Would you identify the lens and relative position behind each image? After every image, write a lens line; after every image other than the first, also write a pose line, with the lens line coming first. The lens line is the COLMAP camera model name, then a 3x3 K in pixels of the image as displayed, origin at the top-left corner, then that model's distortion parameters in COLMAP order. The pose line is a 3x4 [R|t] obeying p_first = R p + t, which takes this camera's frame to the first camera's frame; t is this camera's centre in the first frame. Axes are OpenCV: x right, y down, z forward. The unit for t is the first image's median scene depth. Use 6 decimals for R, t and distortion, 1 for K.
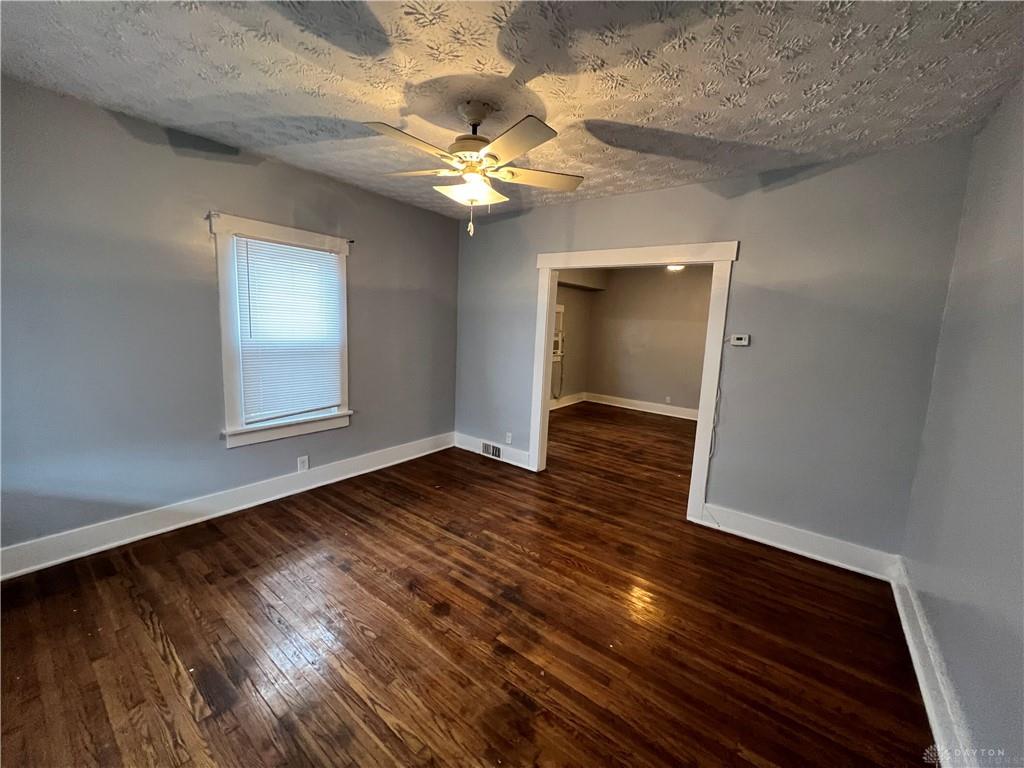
lens RADIAL K [[409.4, 0, 509.5], [0, 409.4, 381.4], [0, 0, 1]] dist [0.001796, 0.000070]
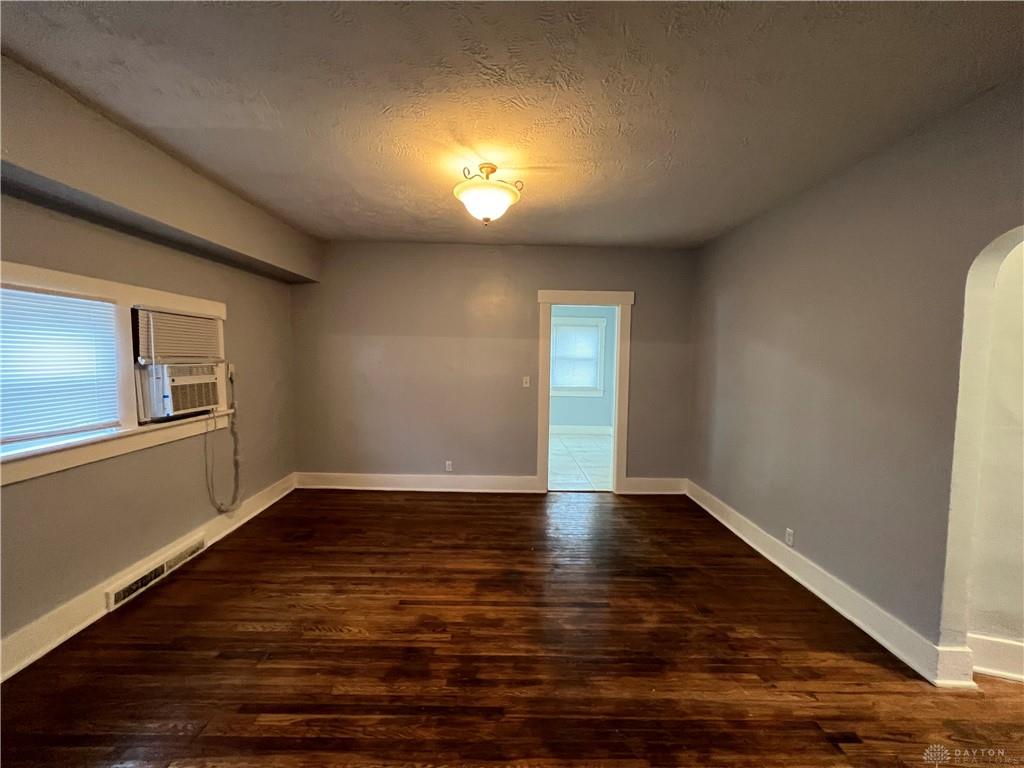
lens RADIAL K [[409.4, 0, 508.9], [0, 409.4, 382.7], [0, 0, 1]] dist [0.001796, 0.000070]
pose [[0.784868, -0.075198, 0.615083, 0.238919], [0.107344, 0.994102, -0.015440, -0.148319], [-0.610295, 0.078144, 0.788311, 1.165104]]
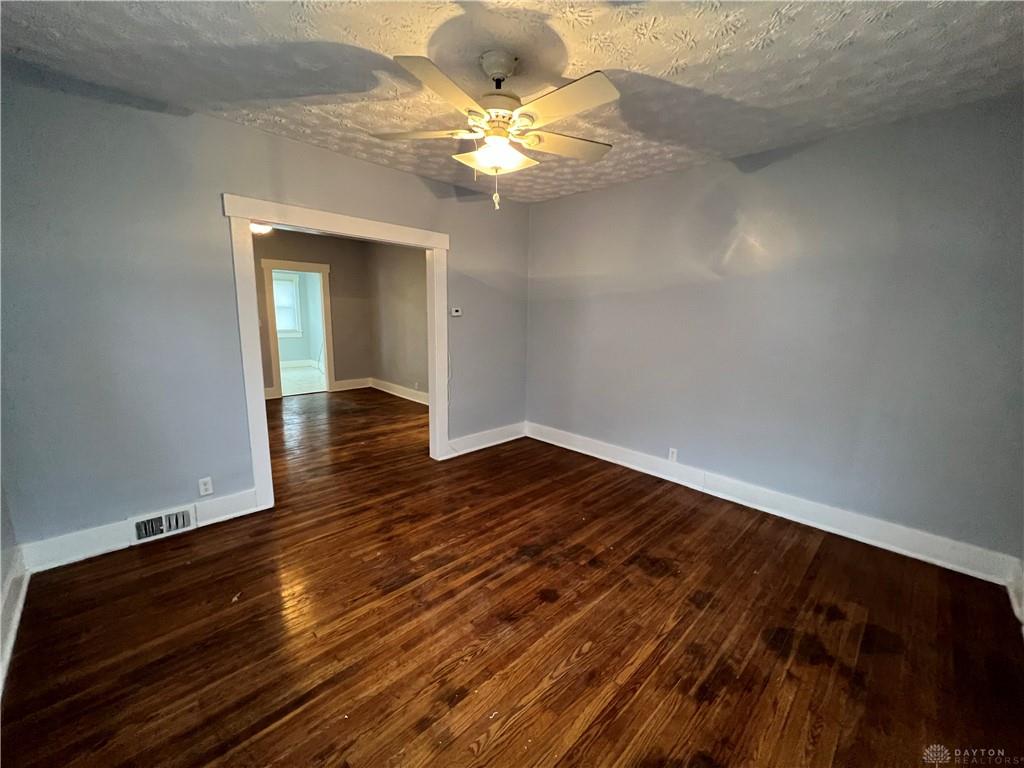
lens RADIAL K [[409.4, 0, 513.1], [0, 409.4, 381.1], [0, 0, 1]] dist [0.001796, 0.000070]
pose [[0.137068, -0.210548, 0.967927, -0.784956], [0.124747, 0.973039, 0.193995, -0.122755], [-0.982675, 0.094155, 0.159637, 0.658444]]
